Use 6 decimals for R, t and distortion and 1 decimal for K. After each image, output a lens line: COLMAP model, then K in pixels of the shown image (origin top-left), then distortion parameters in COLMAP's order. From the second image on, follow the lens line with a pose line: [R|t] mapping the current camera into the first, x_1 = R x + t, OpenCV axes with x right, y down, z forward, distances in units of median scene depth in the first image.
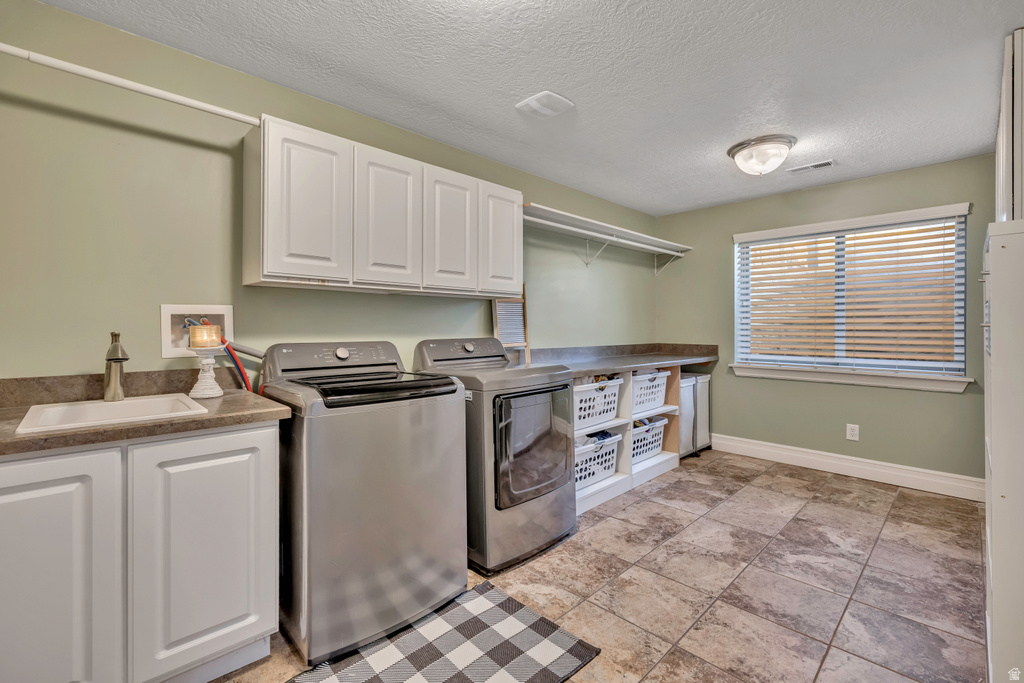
lens RADIAL K [[441.7, 0, 509.7], [0, 441.7, 326.5], [0, 0, 1]] dist [-0.005094, 0.002273]
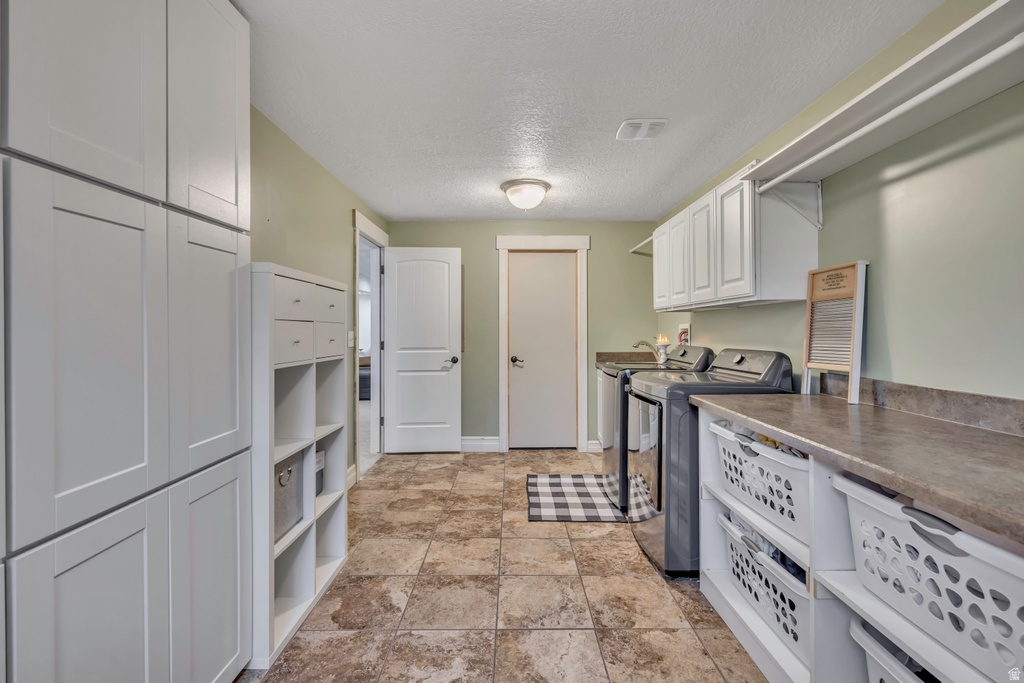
lens RADIAL K [[441.7, 0, 506.0], [0, 441.7, 334.3], [0, 0, 1]] dist [-0.005094, 0.002273]
pose [[-0.699755, 0.008310, -0.714335, 0.894195], [0.004100, 0.999963, 0.007617, -0.010590], [0.714371, 0.002401, -0.699763, 1.275473]]
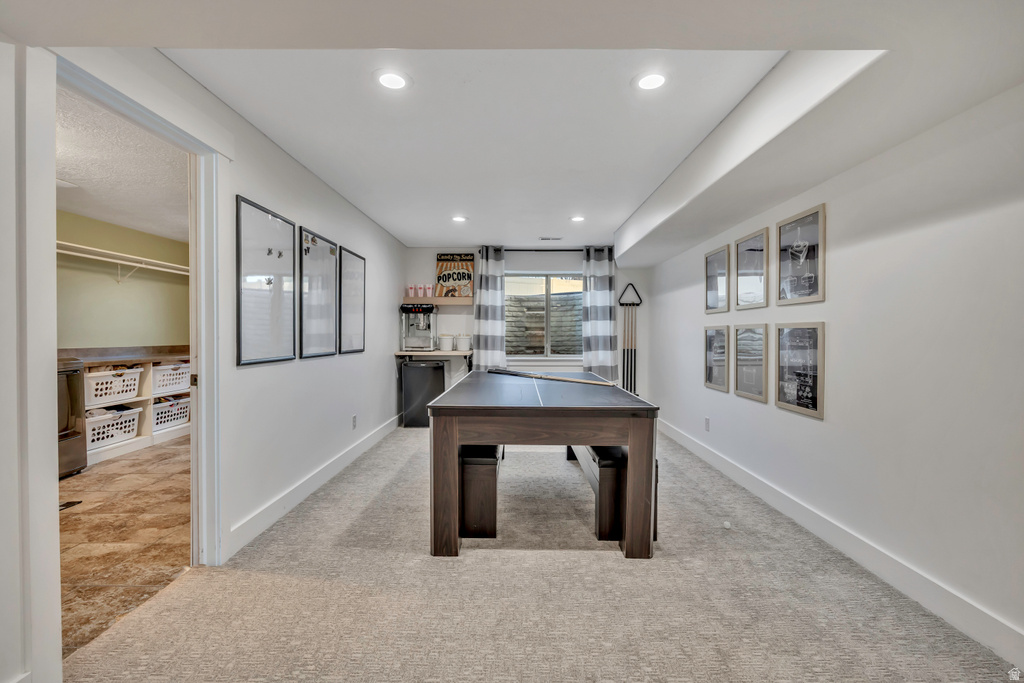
lens RADIAL K [[441.7, 0, 510.8], [0, 441.7, 336.7], [0, 0, 1]] dist [-0.005094, 0.002273]
pose [[0.702970, -0.002501, 0.711215, 0.093367], [-0.004071, 0.999963, 0.007541, 0.002255], [-0.711208, -0.008197, 0.702934, -0.966746]]
